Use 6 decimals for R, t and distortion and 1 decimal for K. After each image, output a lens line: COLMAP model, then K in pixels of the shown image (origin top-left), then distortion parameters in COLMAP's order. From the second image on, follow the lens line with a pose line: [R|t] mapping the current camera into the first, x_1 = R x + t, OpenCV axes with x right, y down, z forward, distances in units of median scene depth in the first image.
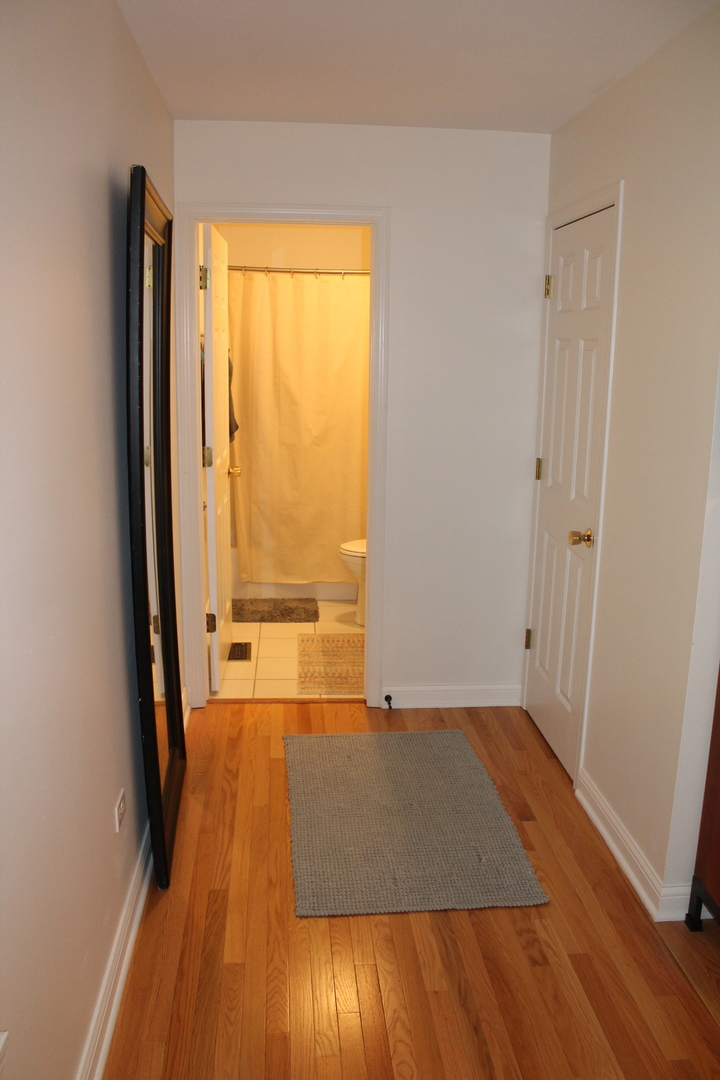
lens RADIAL K [[906.5, 0, 359.7], [0, 906.5, 536.5], [0, 0, 1]] dist [-0.117745, 0.031520]
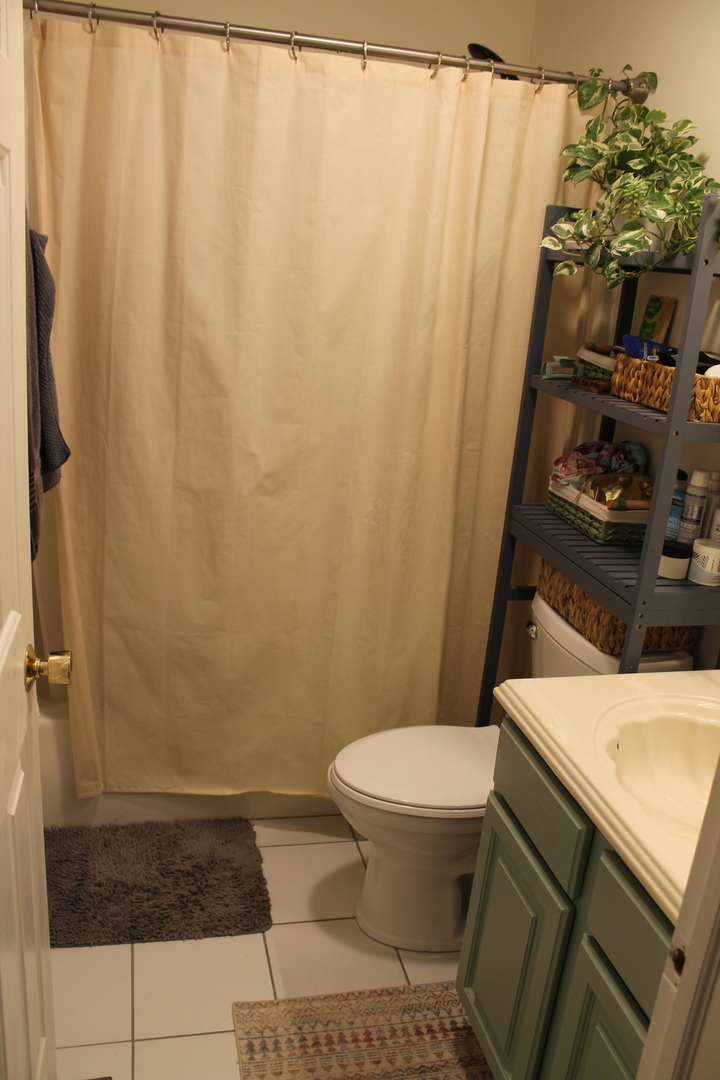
lens RADIAL K [[906.5, 0, 359.9], [0, 906.5, 548.4], [0, 0, 1]] dist [-0.117745, 0.031520]
pose [[0.985766, 0.016473, 0.167314, -0.075026], [-0.034390, 0.993902, 0.104764, -0.121347], [-0.164568, -0.109027, 0.980322, 0.596769]]
